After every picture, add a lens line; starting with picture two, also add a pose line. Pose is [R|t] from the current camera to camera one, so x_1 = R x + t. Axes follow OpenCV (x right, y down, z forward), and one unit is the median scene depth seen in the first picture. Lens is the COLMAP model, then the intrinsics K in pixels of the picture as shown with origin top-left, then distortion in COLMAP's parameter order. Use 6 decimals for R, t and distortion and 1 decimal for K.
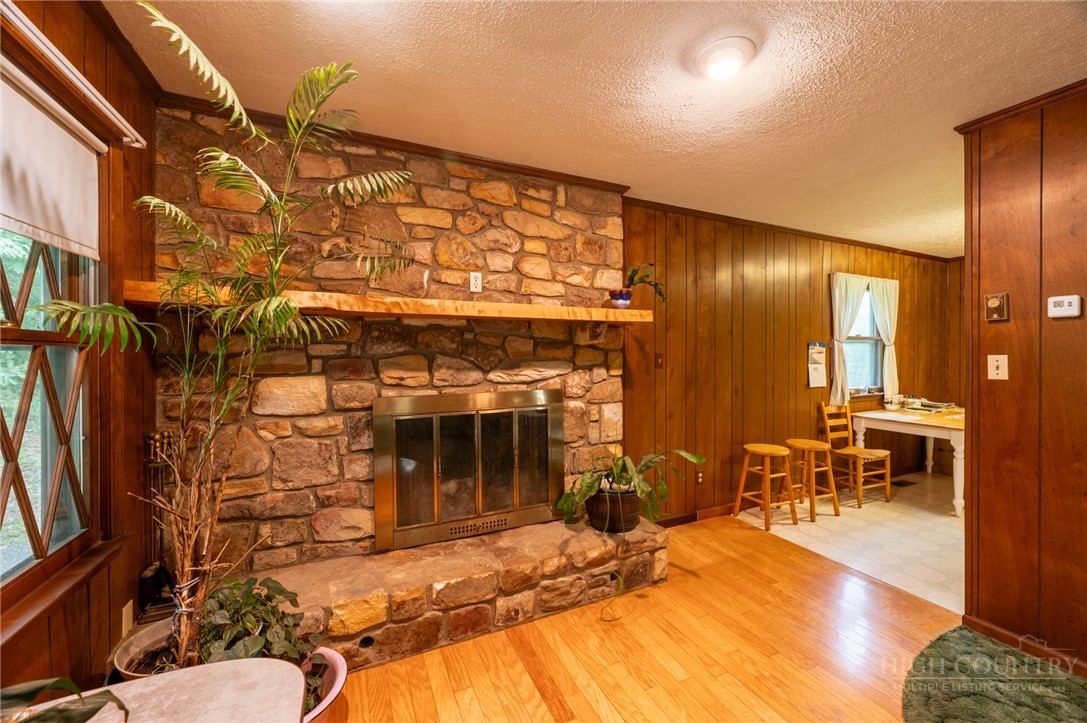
lens RADIAL K [[427.6, 0, 545.2], [0, 427.6, 358.0], [0, 0, 1]] dist [0.001064, 0.000161]
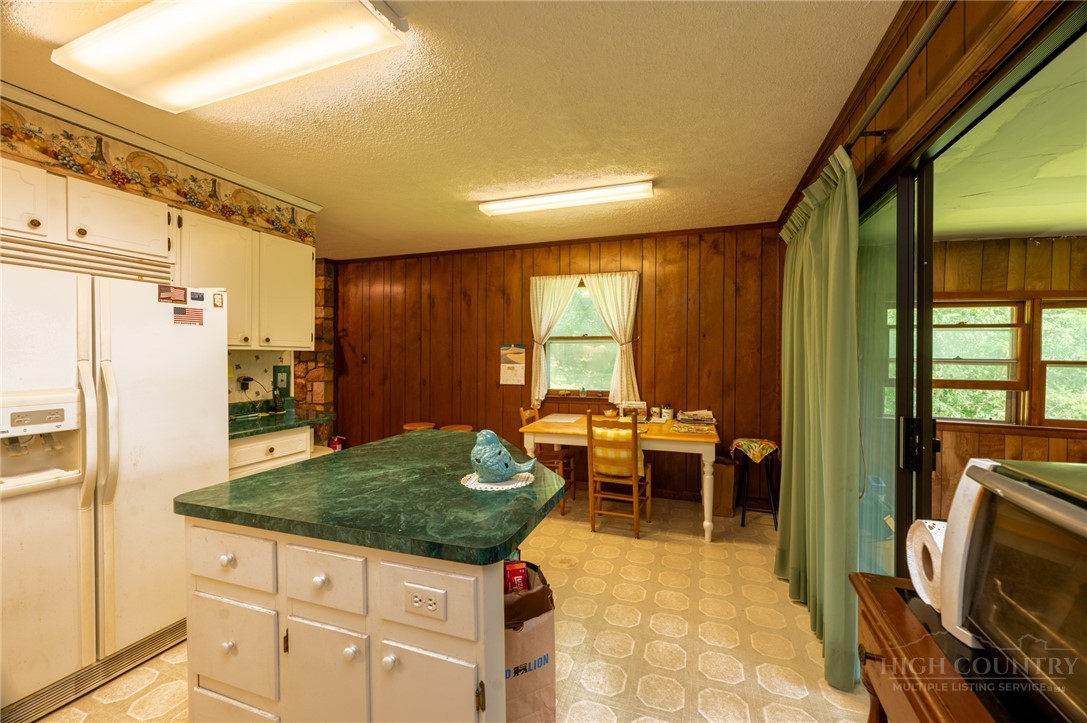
lens RADIAL K [[427.6, 0, 545.5], [0, 427.6, 360.1], [0, 0, 1]] dist [0.001064, 0.000161]
pose [[0.707331, 0.014012, -0.706744, 1.750700], [-0.003984, 0.999867, 0.015837, -0.015061], [0.706872, -0.008386, 0.707292, 0.338486]]
